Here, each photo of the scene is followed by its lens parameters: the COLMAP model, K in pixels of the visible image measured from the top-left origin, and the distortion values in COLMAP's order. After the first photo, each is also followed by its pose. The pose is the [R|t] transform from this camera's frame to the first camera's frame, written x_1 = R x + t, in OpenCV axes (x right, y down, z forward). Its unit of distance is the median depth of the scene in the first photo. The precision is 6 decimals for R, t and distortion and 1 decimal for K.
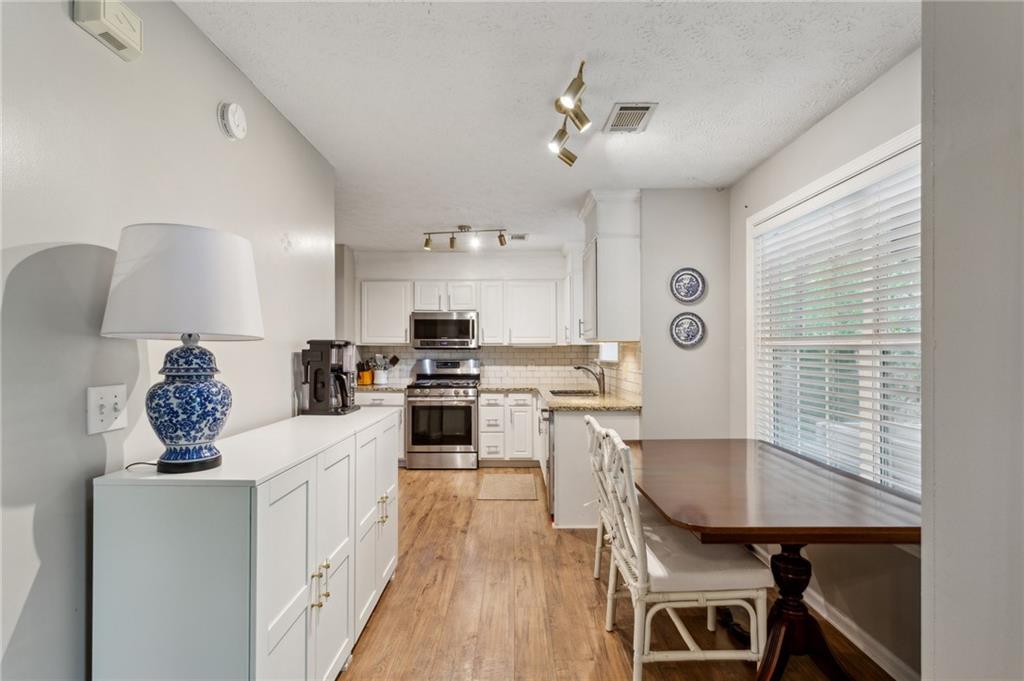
lens RADIAL K [[497.3, 0, 516.1], [0, 497.3, 360.3], [0, 0, 1]] dist [-0.001544, -0.000111]
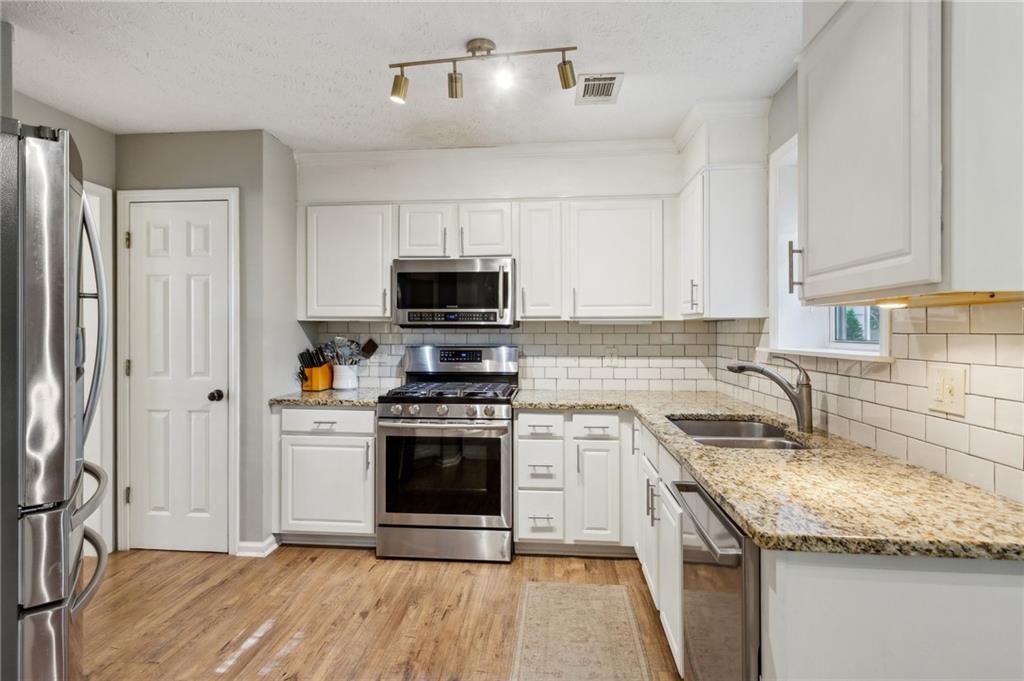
lens RADIAL K [[516.7, 0, 513.0], [0, 516.7, 349.8], [0, 0, 1]] dist [0.006860, 0.000505]
pose [[0.995571, 0.003836, -0.093930, -0.027080], [-0.002507, 0.999895, 0.014268, -0.006790], [0.093975, -0.013969, 0.995477, 0.466146]]
